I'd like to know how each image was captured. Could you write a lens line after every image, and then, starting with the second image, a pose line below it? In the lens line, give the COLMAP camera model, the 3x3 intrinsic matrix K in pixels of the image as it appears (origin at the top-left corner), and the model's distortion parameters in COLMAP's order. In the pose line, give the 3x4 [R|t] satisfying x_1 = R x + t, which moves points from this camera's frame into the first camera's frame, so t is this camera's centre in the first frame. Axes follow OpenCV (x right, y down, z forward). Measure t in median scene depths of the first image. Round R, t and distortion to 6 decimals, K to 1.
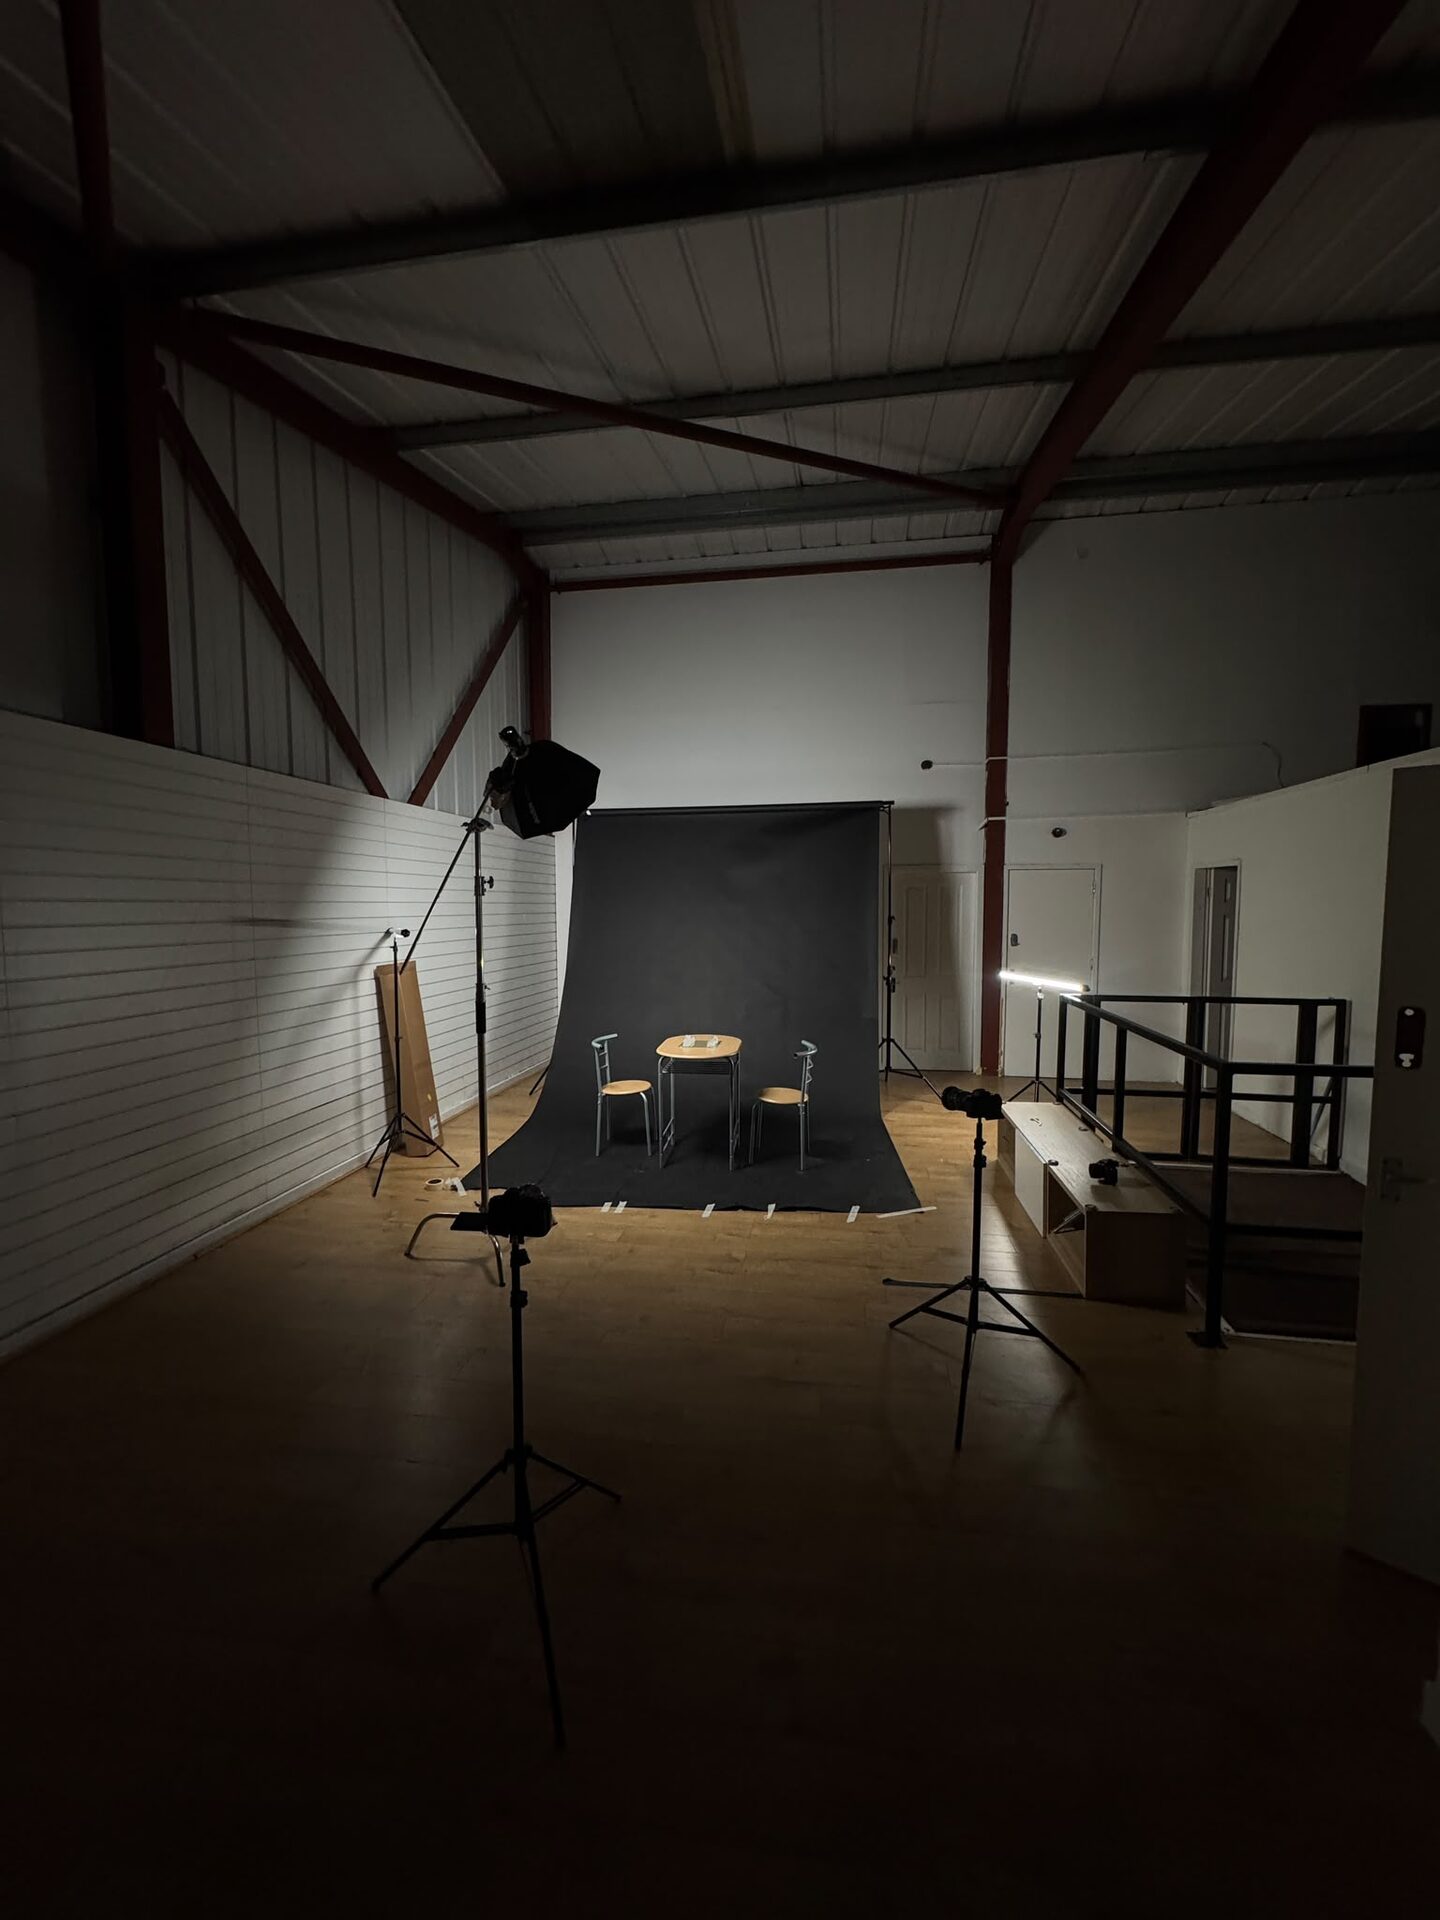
lens RADIAL K [[775.0, 0, 712.2], [0, 775.0, 960.5], [0, 0, 1]] dist [-0.001576, -0.000196]
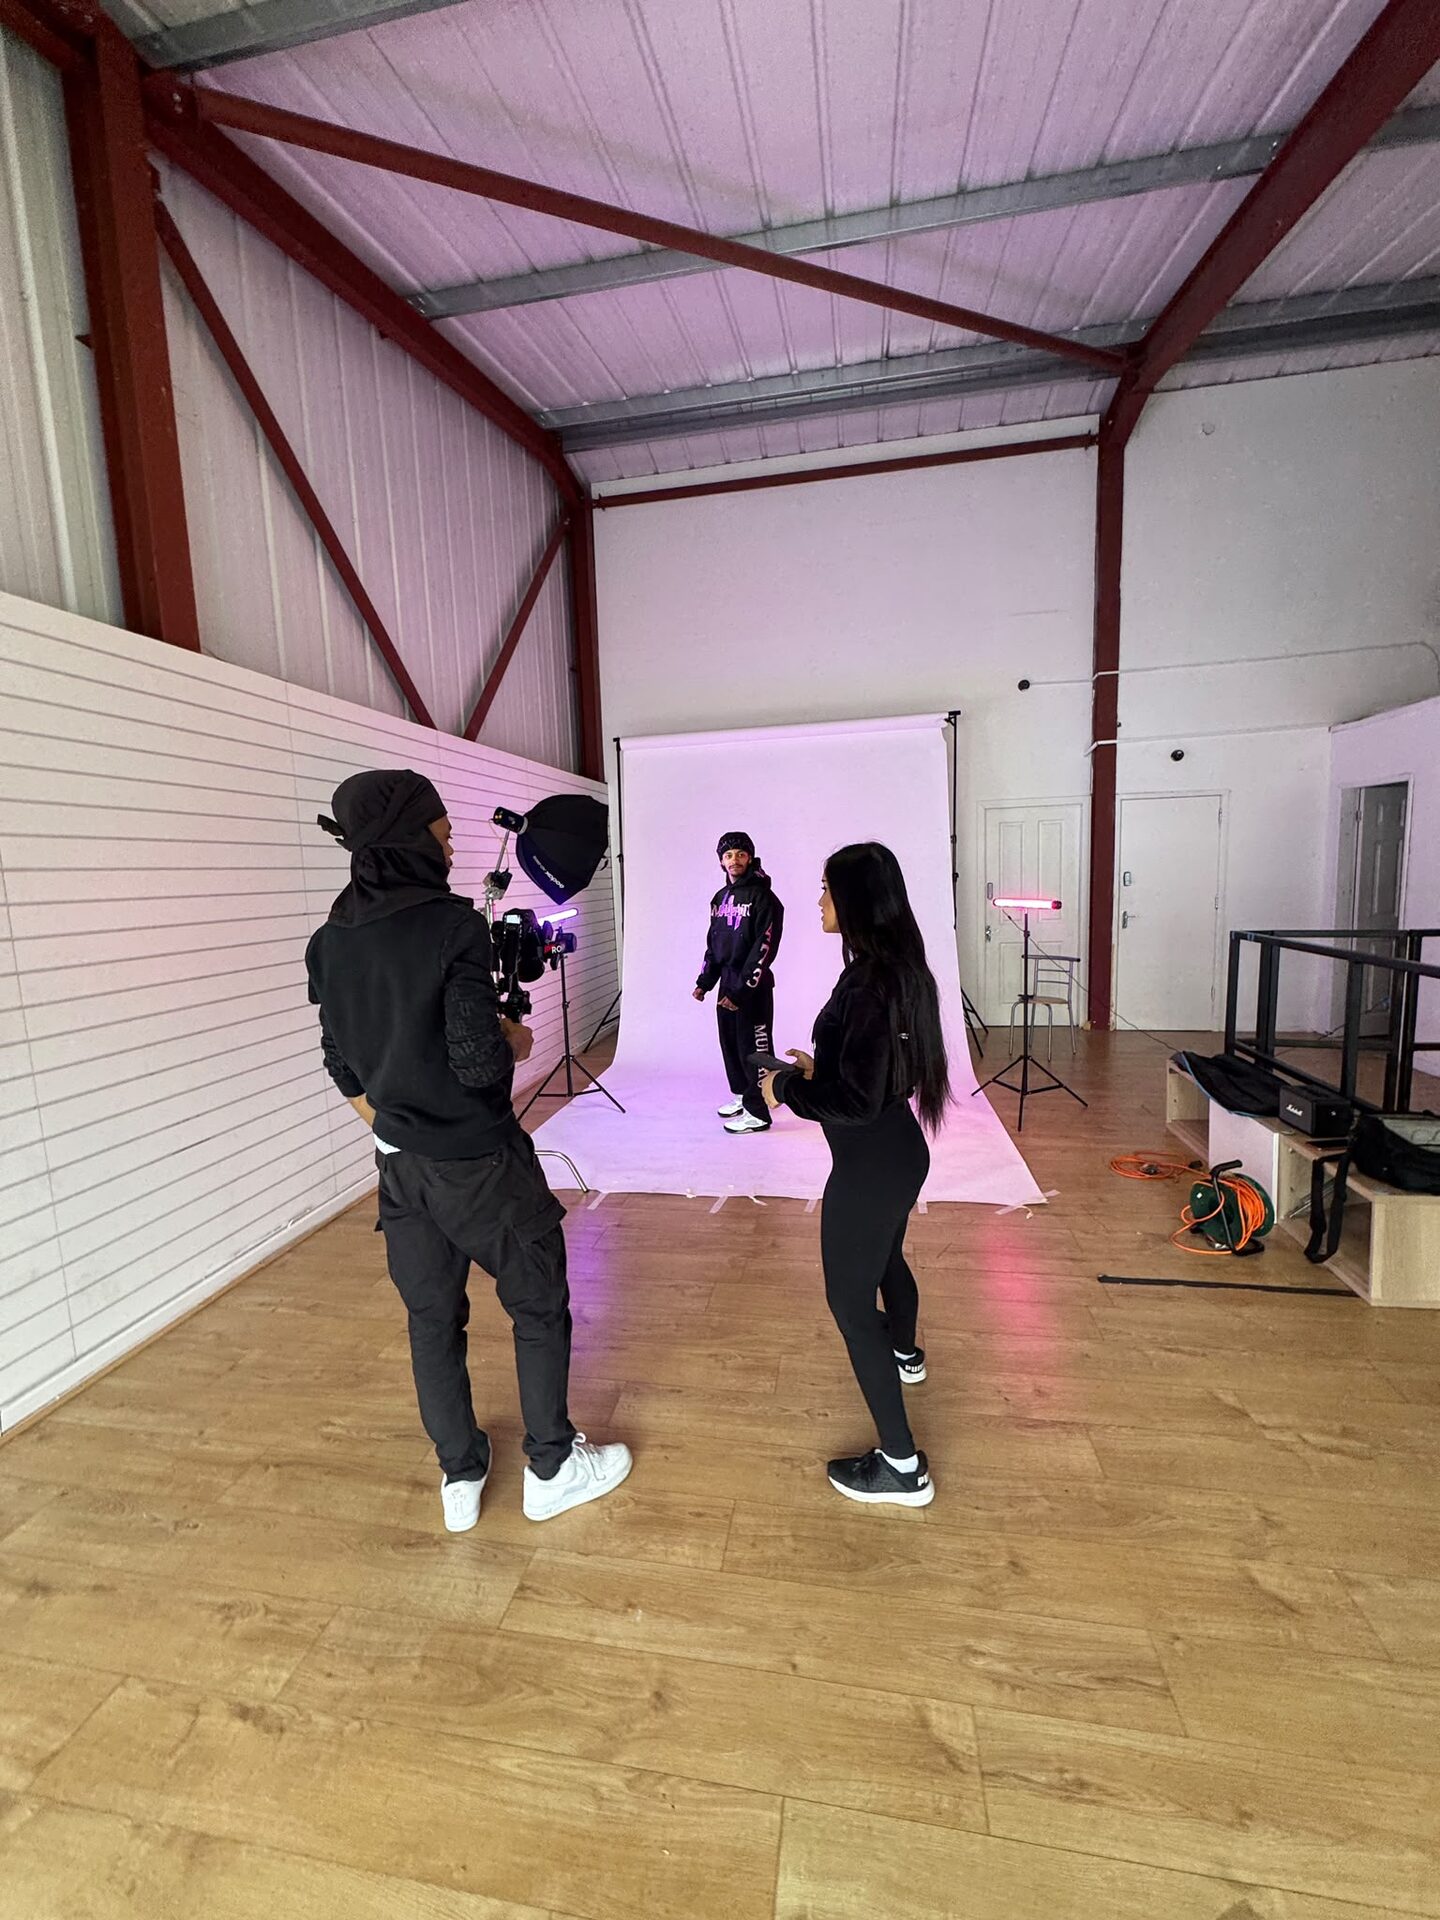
lens RADIAL K [[775.0, 0, 708.4], [0, 775.0, 959.1], [0, 0, 1]] dist [-0.001576, -0.000196]
pose [[0.999230, -0.024597, -0.030567, -0.067876], [0.025663, 0.999058, 0.034991, 0.021693], [0.029677, -0.035748, 0.998920, 0.094053]]
